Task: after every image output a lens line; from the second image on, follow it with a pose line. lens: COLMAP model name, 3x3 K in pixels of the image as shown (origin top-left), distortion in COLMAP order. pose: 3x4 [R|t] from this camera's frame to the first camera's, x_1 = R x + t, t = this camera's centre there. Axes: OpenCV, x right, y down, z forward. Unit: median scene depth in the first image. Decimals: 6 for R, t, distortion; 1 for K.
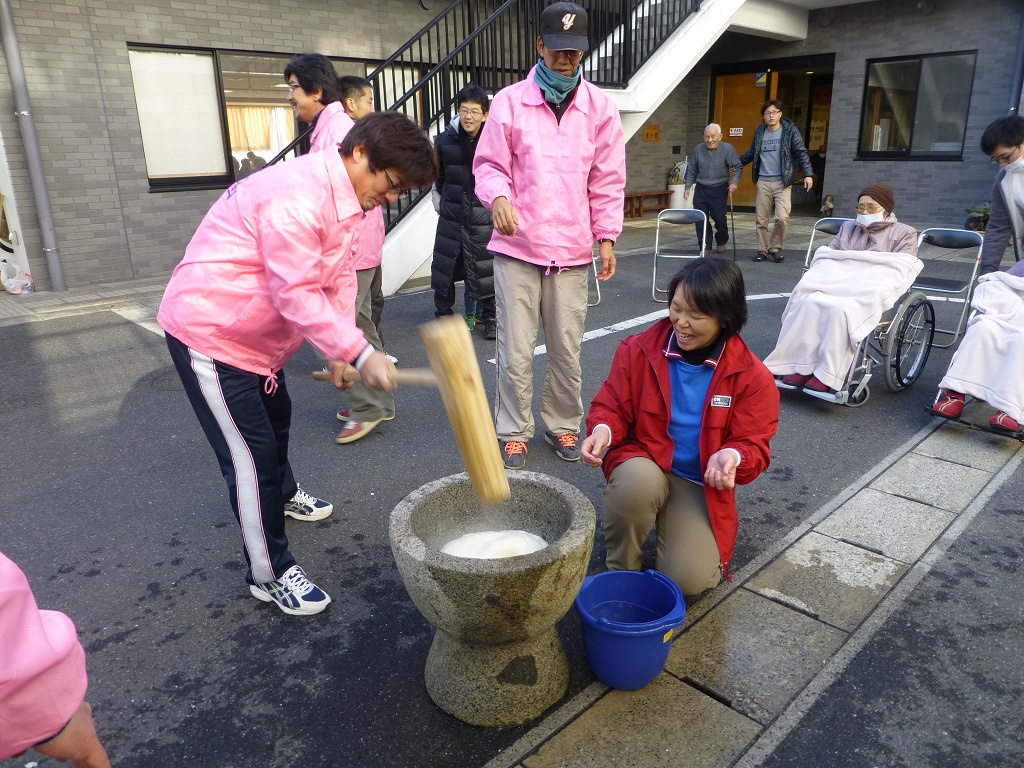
lens RADIAL K [[735.1, 0, 517.2], [0, 735.1, 386.6], [0, 0, 1]] dist [-0.029632, 0.007515]
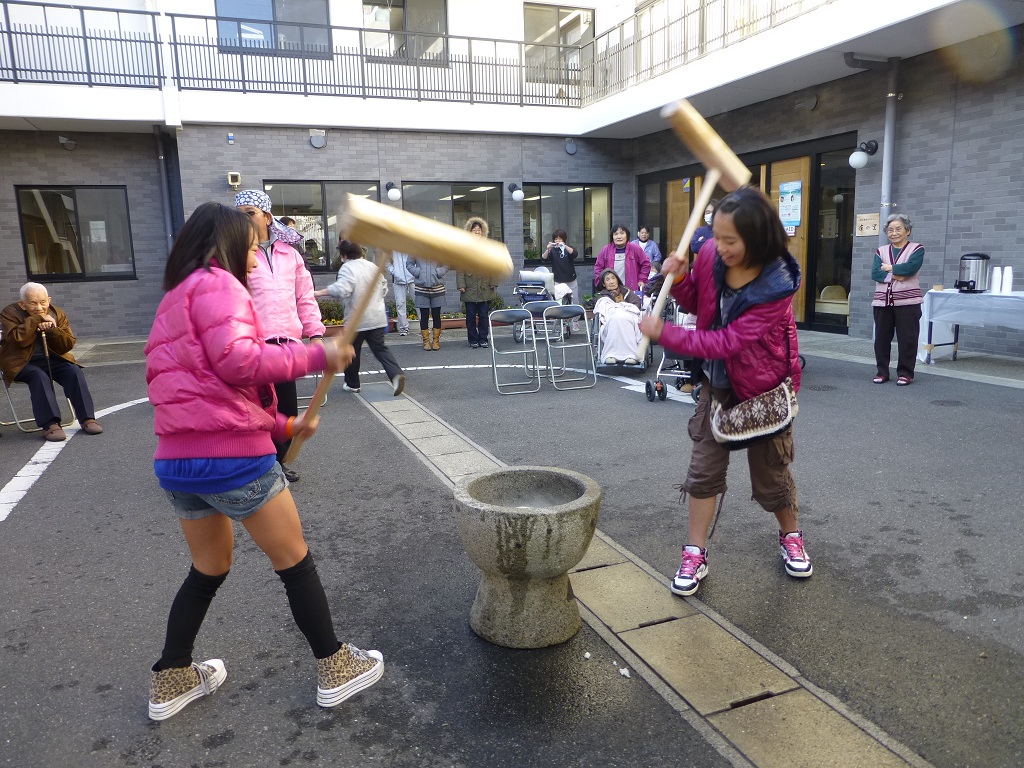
lens RADIAL K [[738.9, 0, 513.5], [0, 738.9, 388.3], [0, 0, 1]] dist [-0.051953, 0.035141]
pose [[0.383943, -0.151198, 0.910893, -0.213567], [0.302099, 0.952778, 0.030816, -0.009590], [-0.872539, 0.263348, 0.411490, 0.071109]]
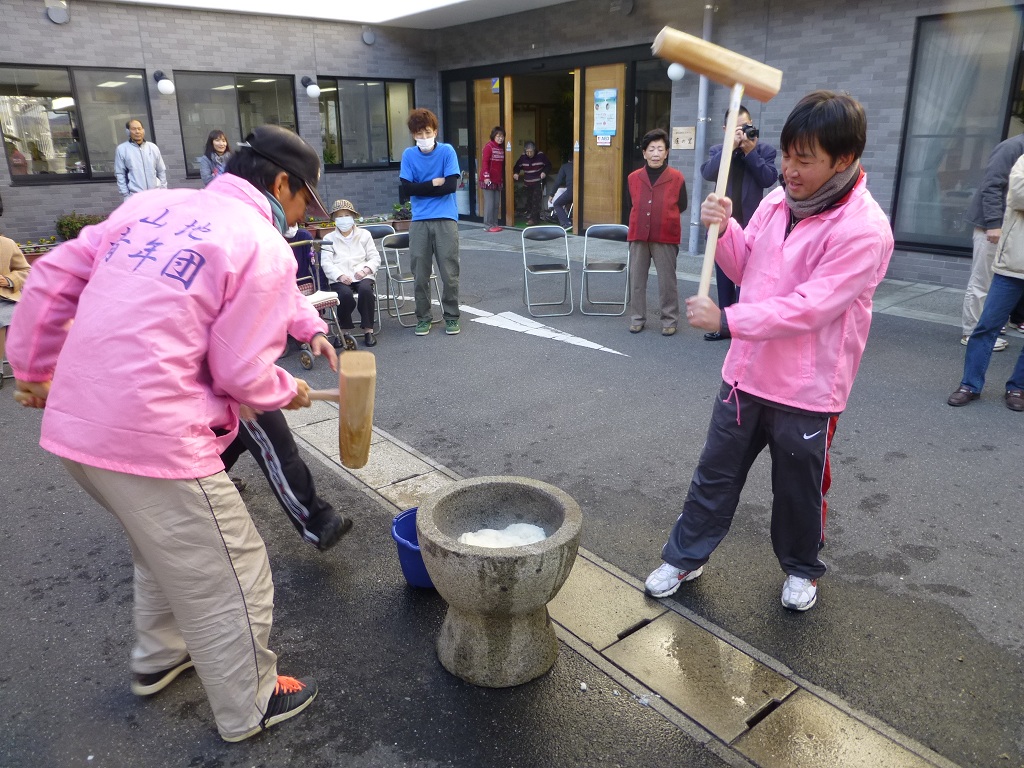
lens RADIAL K [[735.1, 0, 517.2], [0, 735.1, 386.6], [0, 0, 1]] dist [-0.029632, 0.007515]
pose [[0.091843, -0.299456, 0.949680, -0.186441], [0.315230, 0.913404, 0.257531, -0.055667], [-0.944561, 0.275715, 0.178287, 0.122708]]
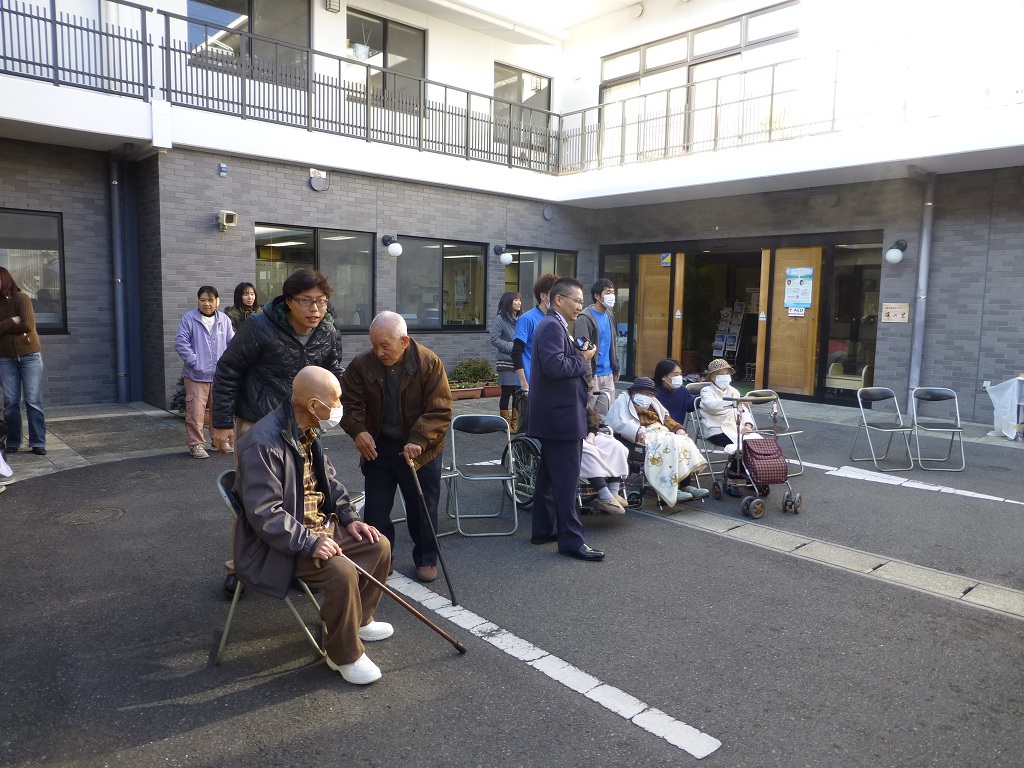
lens RADIAL K [[738.9, 0, 513.5], [0, 738.9, 388.3], [0, 0, 1]] dist [-0.051953, 0.035141]
pose [[0.035548, -0.089639, 0.995340, -0.234827], [0.288844, 0.954384, 0.075635, -0.159119], [-0.956716, 0.284809, 0.059818, 0.451876]]
